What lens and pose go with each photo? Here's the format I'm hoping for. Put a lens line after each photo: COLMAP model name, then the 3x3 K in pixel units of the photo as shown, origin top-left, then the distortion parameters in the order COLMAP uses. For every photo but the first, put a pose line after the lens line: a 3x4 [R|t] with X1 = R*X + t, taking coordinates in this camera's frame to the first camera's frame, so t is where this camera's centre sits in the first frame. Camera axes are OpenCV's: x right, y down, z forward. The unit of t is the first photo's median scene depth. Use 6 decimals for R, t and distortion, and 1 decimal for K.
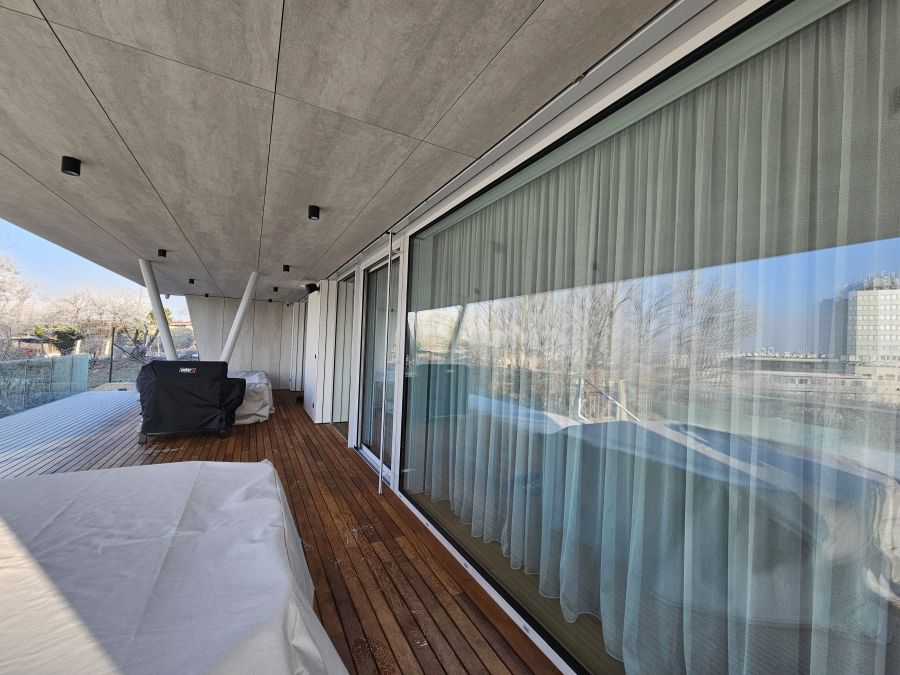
lens RADIAL K [[366.9, 0, 448.2], [0, 366.9, 338.2], [0, 0, 1]] dist [0.000037, -0.000369]
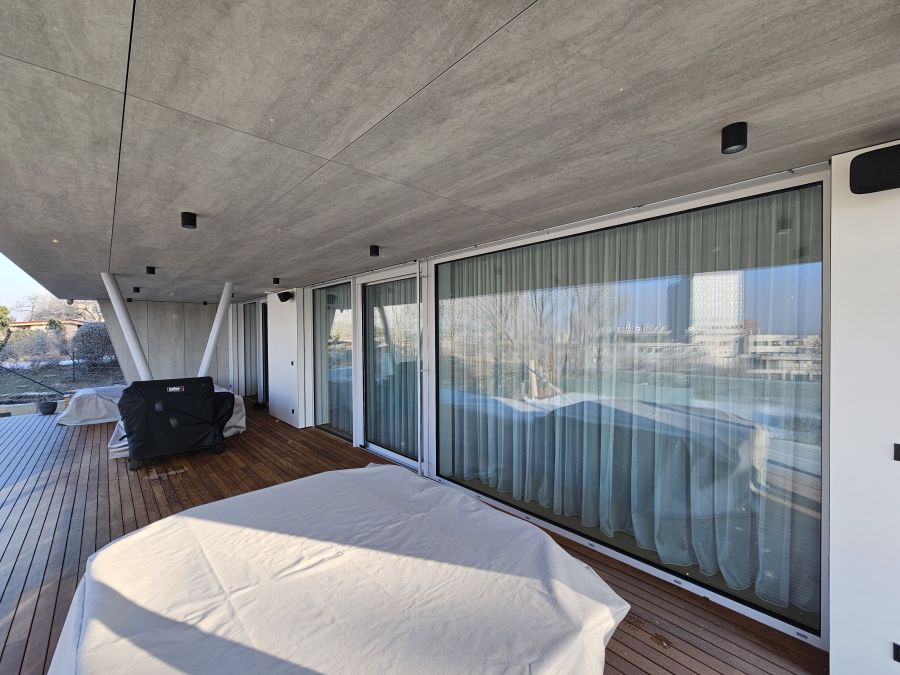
lens RADIAL K [[366.9, 0, 447.5], [0, 366.9, 340.8], [0, 0, 1]] dist [0.000037, -0.000369]
pose [[0.965639, -0.050074, 0.255017, -0.275376], [0.037962, 0.997915, 0.052199, -0.066748], [-0.257099, -0.040725, 0.965527, -0.117786]]
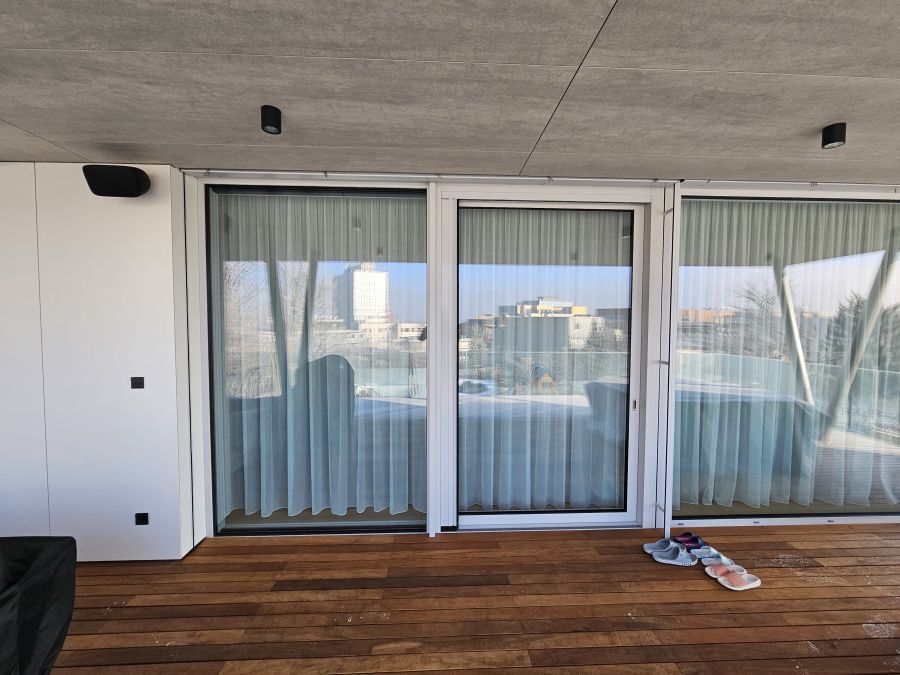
lens RADIAL K [[366.9, 0, 450.3], [0, 366.9, 338.2], [0, 0, 1]] dist [0.000037, -0.000369]
pose [[0.439689, -0.080114, 0.894570, -0.737587], [-0.004541, 0.995803, 0.091411, -0.038100], [-0.898139, -0.044254, 0.437480, 0.784920]]
